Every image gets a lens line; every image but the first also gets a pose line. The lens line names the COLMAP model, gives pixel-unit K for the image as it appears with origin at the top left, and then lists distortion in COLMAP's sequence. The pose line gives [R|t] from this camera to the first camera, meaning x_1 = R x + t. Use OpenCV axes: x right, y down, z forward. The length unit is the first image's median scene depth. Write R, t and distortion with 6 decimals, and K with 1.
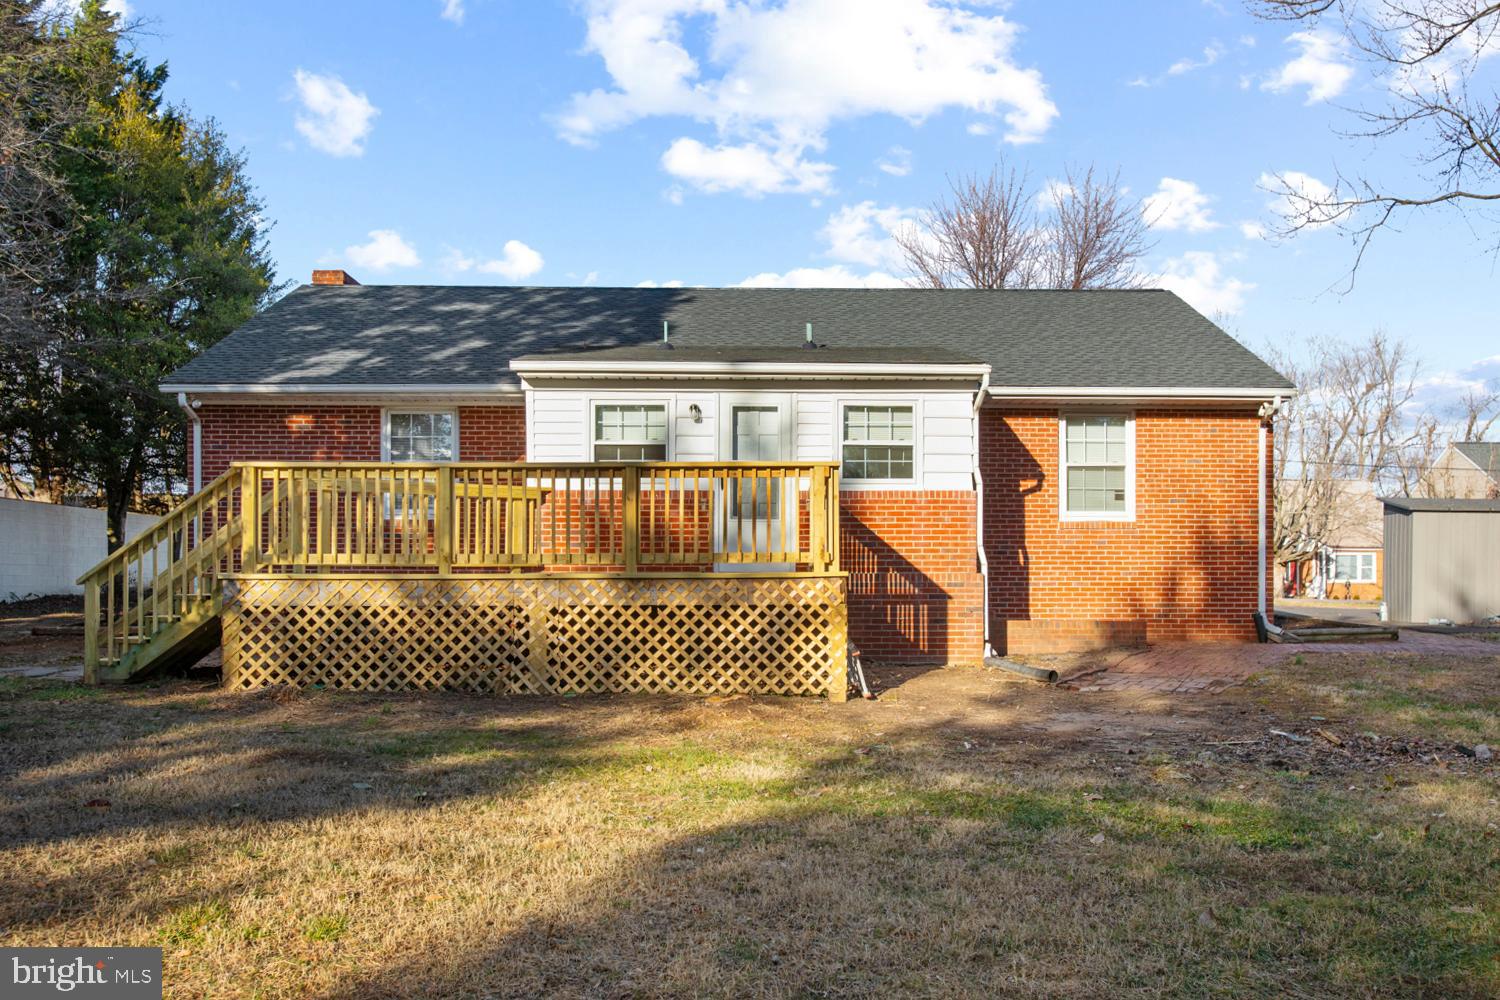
lens RADIAL K [[1494.6, 0, 749.9], [0, 1494.6, 506.3], [0, 0, 1]] dist [-0.008761, 0.000000]
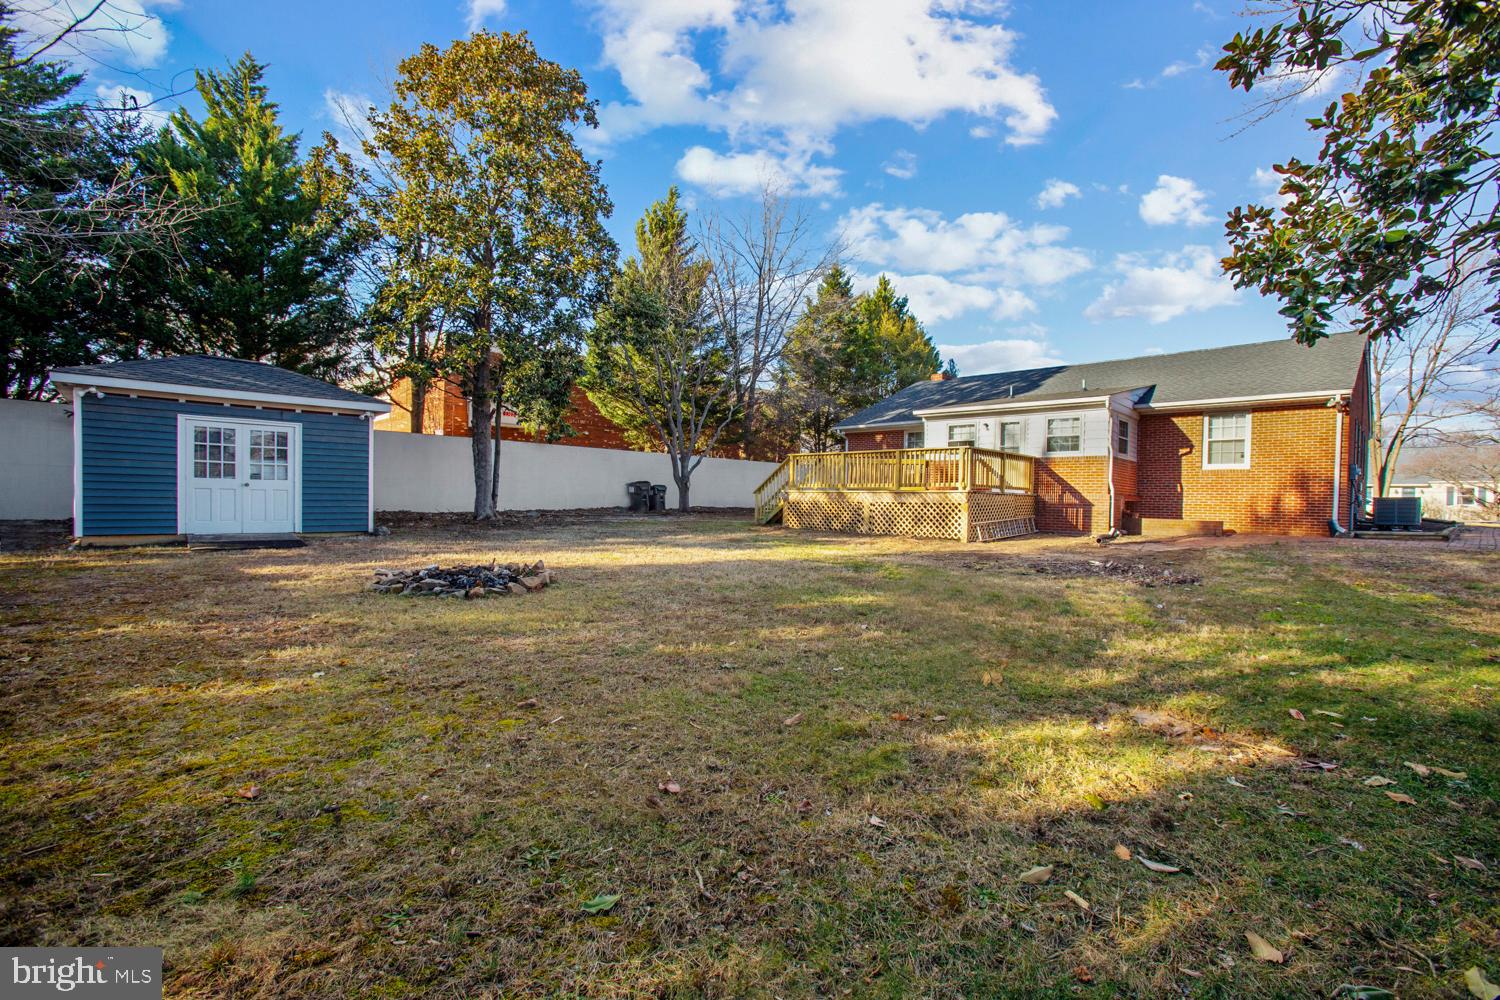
lens RADIAL K [[674.7, 0, 749.5], [0, 674.7, 499.1], [0, 0, 1]] dist [0.002611, 0.002439]
pose [[0.707183, 0.014932, -0.706873, 0.460547], [0.014138, 0.999278, 0.035253, 0.010340], [0.706889, -0.034924, 0.706462, -0.038488]]
